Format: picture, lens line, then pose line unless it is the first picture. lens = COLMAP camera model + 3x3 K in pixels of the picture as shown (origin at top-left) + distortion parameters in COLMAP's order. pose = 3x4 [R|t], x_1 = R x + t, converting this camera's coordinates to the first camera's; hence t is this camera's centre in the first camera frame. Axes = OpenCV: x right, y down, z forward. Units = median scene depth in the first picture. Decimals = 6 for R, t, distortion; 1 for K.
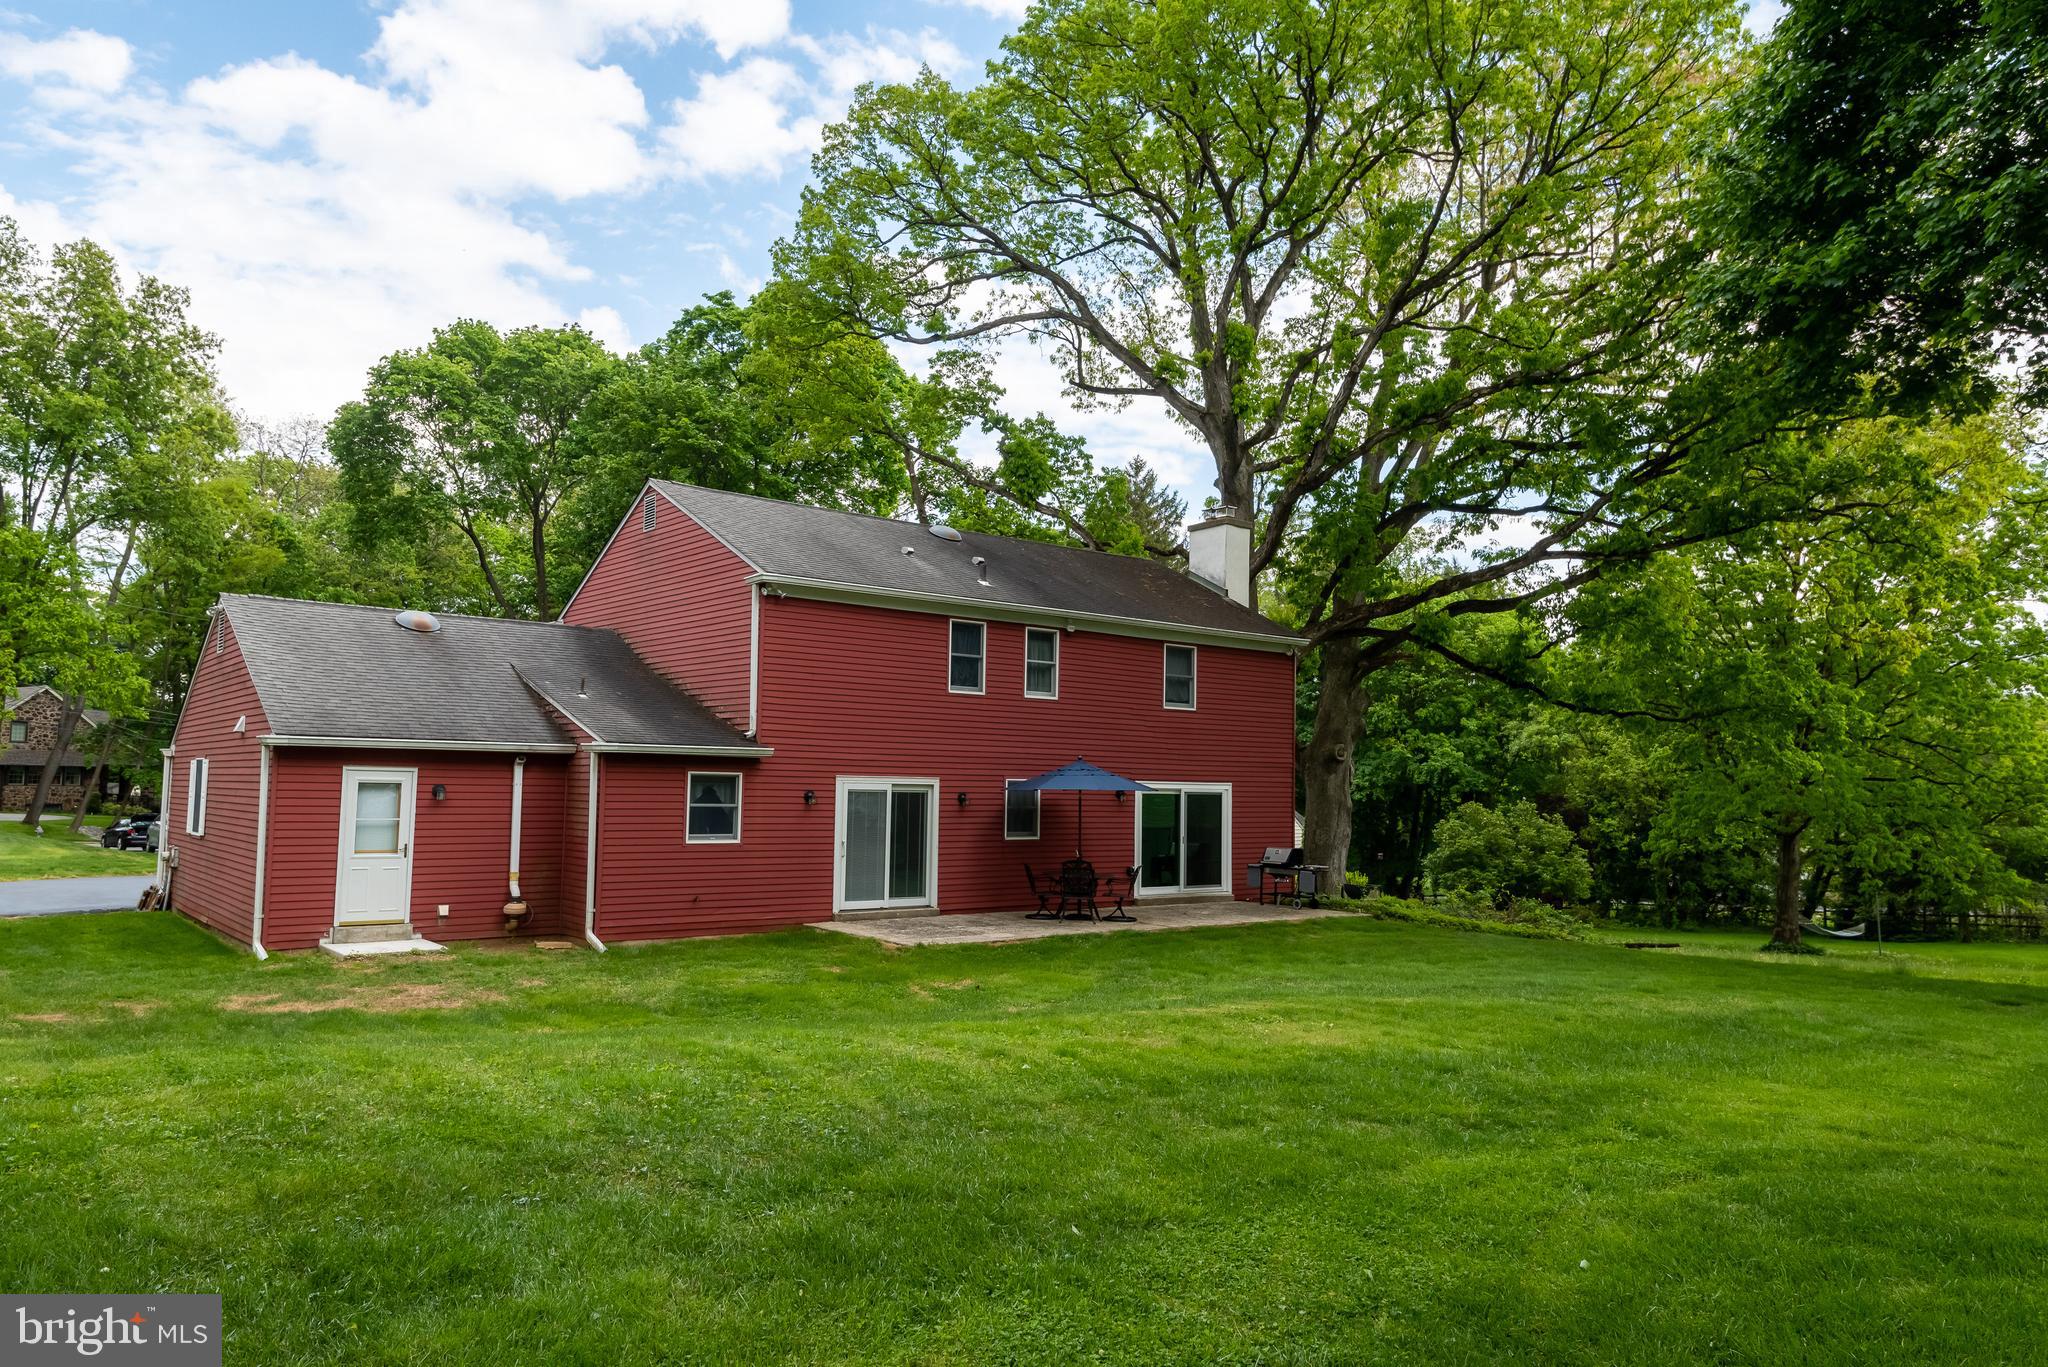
lens RADIAL K [[1382.0, 0, 1024.0], [0, 1382.0, 683.5], [0, 0, 1]] dist [0.045503, -0.000650]
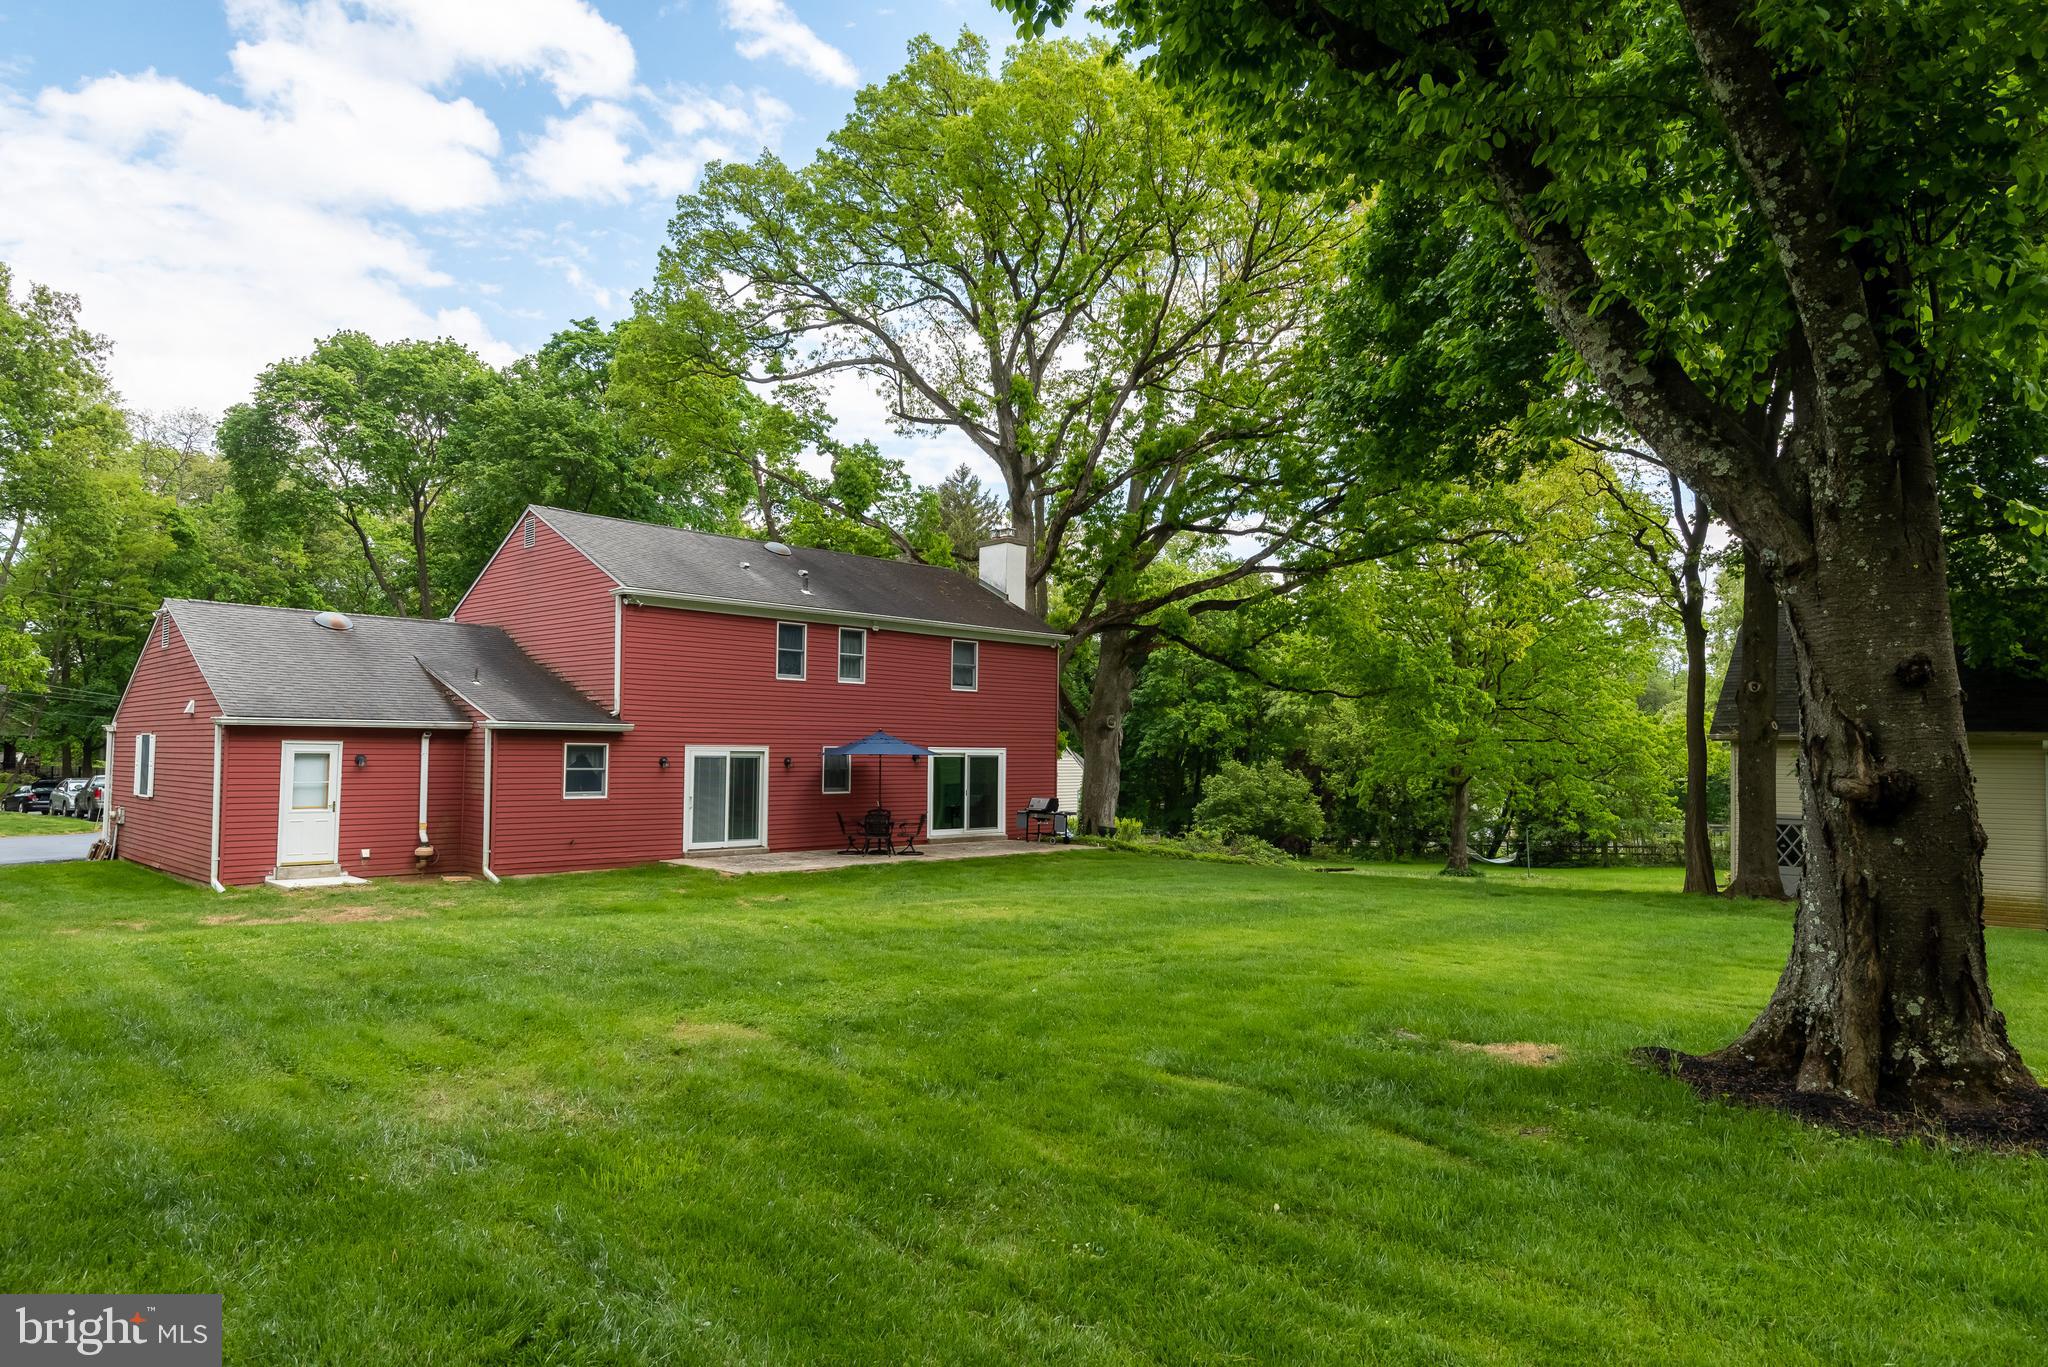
lens RADIAL K [[1234.3, 0, 1024.0], [0, 1234.3, 683.5], [0, 0, 1]] dist [0.044185, -0.032585]
pose [[0.992670, -0.000587, 0.120852, 0.021430], [-0.001957, 0.999779, 0.020932, -0.008632], [-0.120837, -0.021016, 0.992450, -0.100112]]
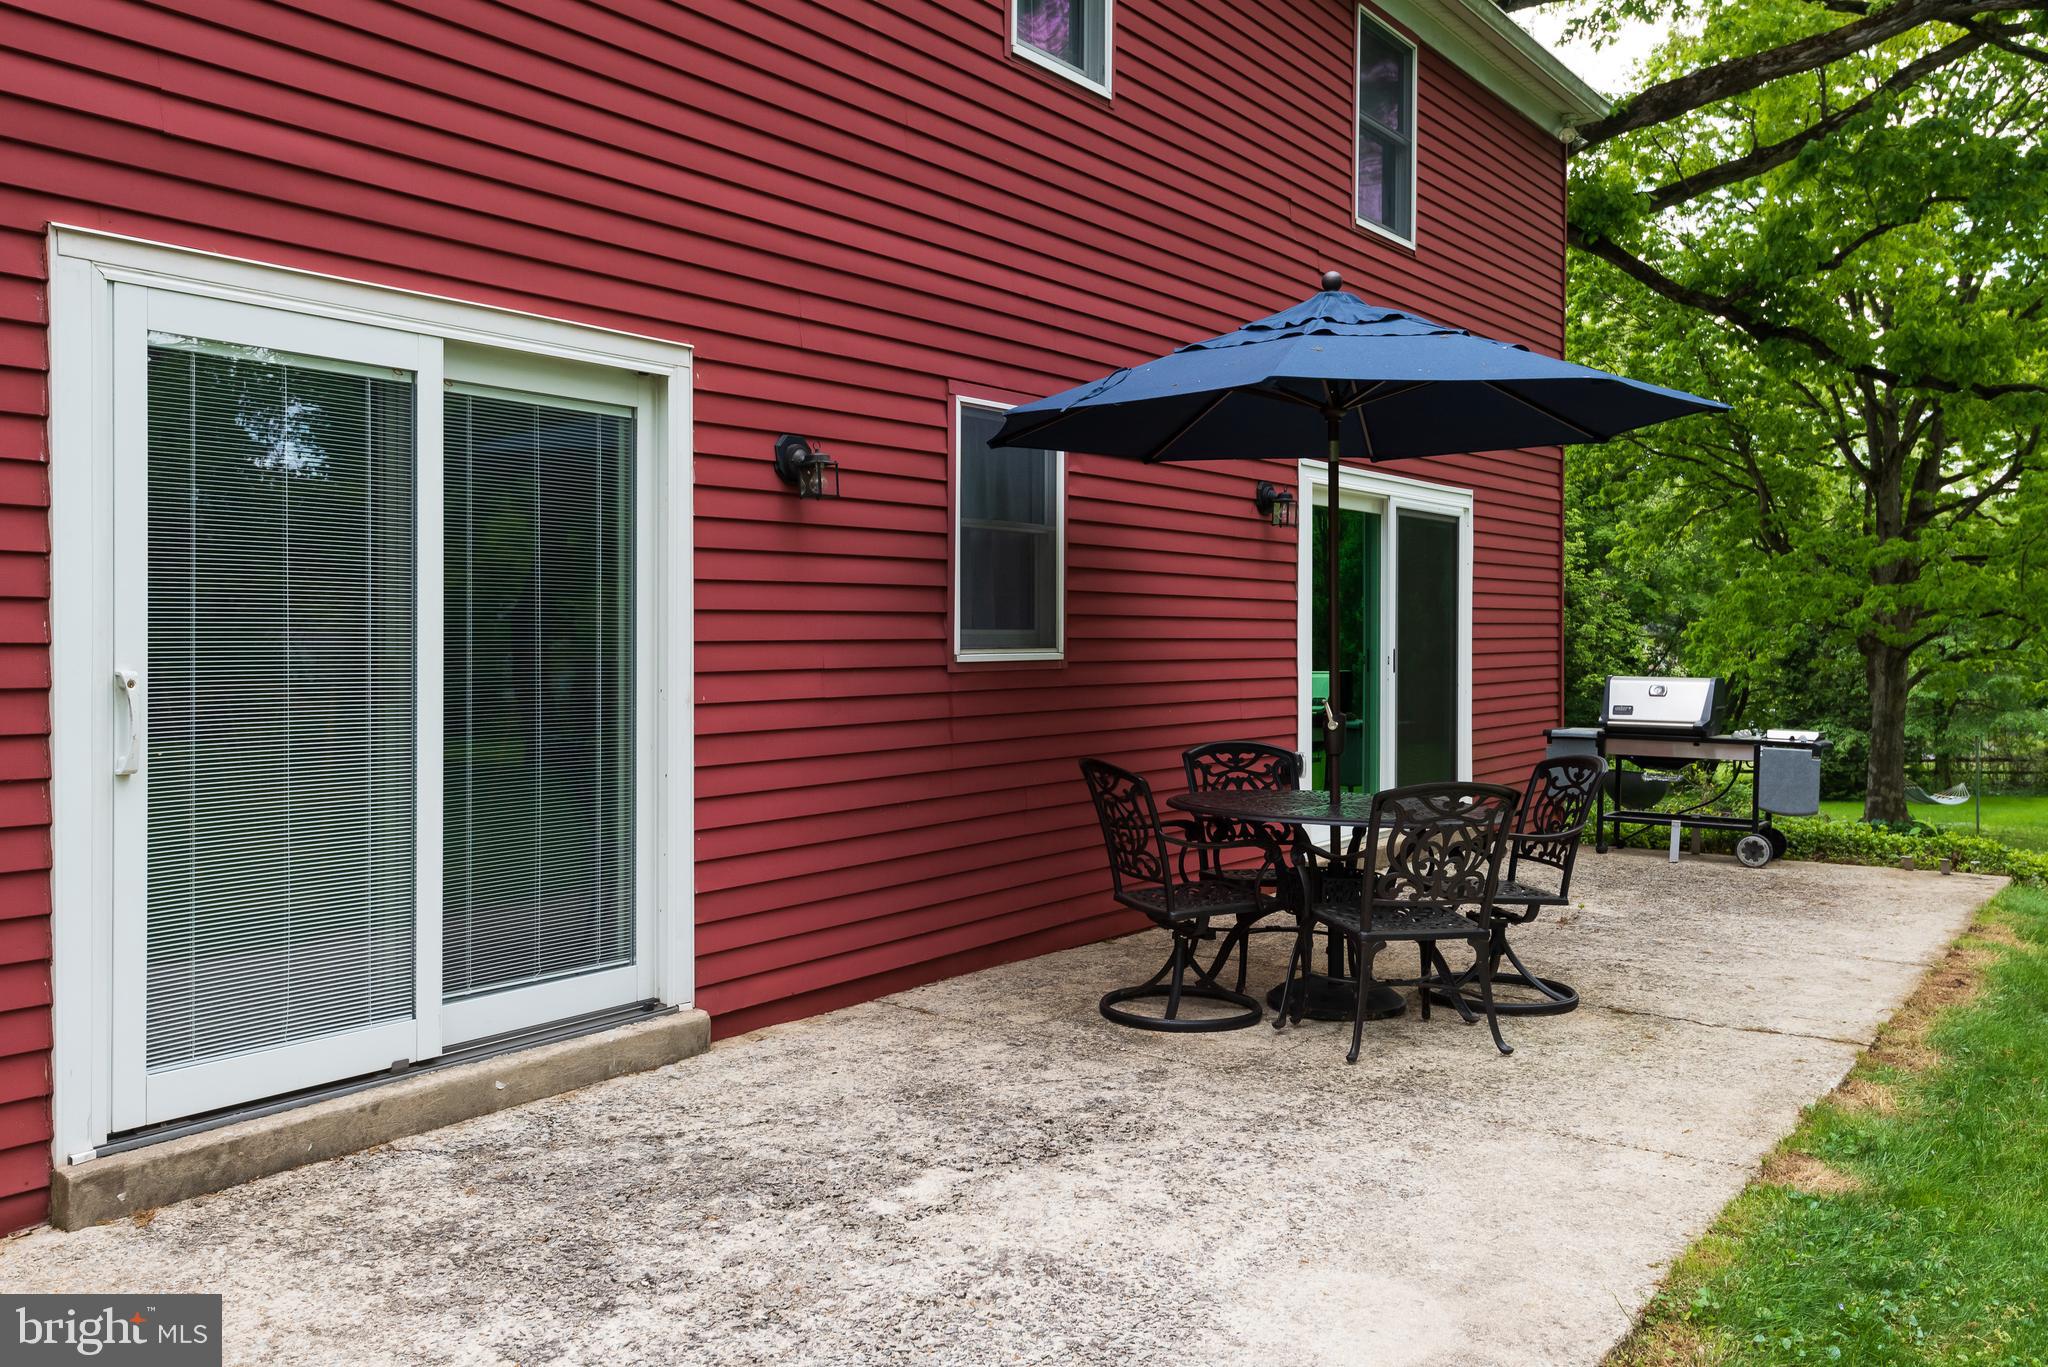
lens RADIAL K [[1707.5, 0, 1024.0], [0, 1707.5, 683.5], [0, 0, 1]] dist [-0.000783, -0.000352]
pose [[0.966816, -0.012769, 0.255154, -0.048512], [-0.019897, 0.991953, 0.125033, 0.052328], [-0.254697, -0.125961, 0.958782, 0.466830]]
